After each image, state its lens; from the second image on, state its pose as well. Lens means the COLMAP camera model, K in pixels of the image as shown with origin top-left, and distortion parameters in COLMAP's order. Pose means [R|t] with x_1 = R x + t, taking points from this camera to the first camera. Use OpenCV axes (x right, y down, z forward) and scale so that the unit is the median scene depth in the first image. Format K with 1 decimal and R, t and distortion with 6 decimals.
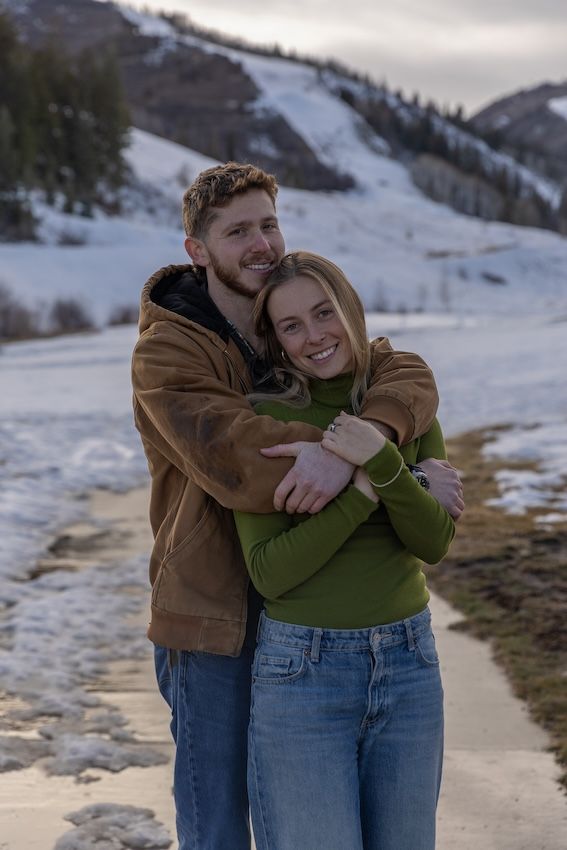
lens RADIAL K [[1480.6, 0, 283.5], [0, 1480.6, 425.0], [0, 0, 1]] dist [-0.010525, 0.054342]
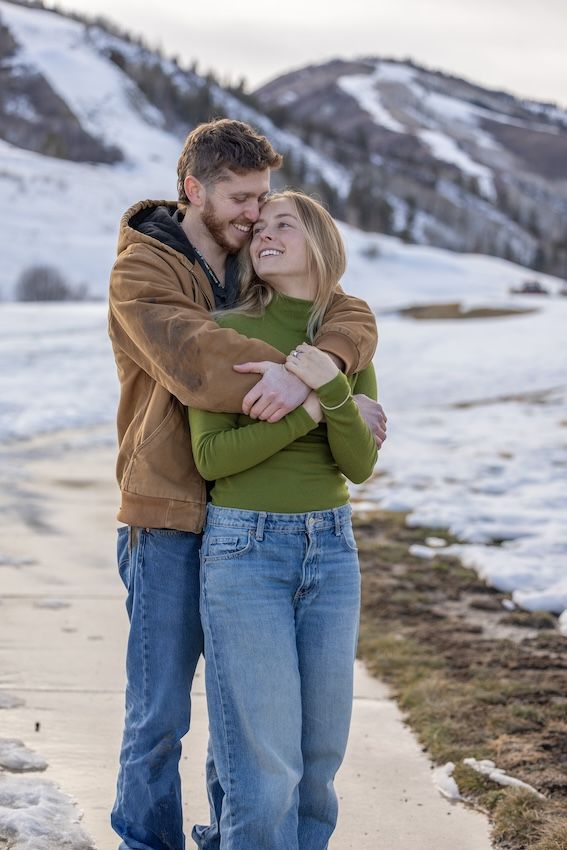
lens RADIAL K [[1656.1, 0, 283.5], [0, 1656.1, 425.0], [0, 0, 1]] dist [-0.011929, 0.077755]
pose [[0.988160, 0.032696, 0.149900, -0.154423], [-0.032331, 0.999465, -0.004868, 0.072728], [-0.149979, -0.000037, 0.988689, -0.285789]]
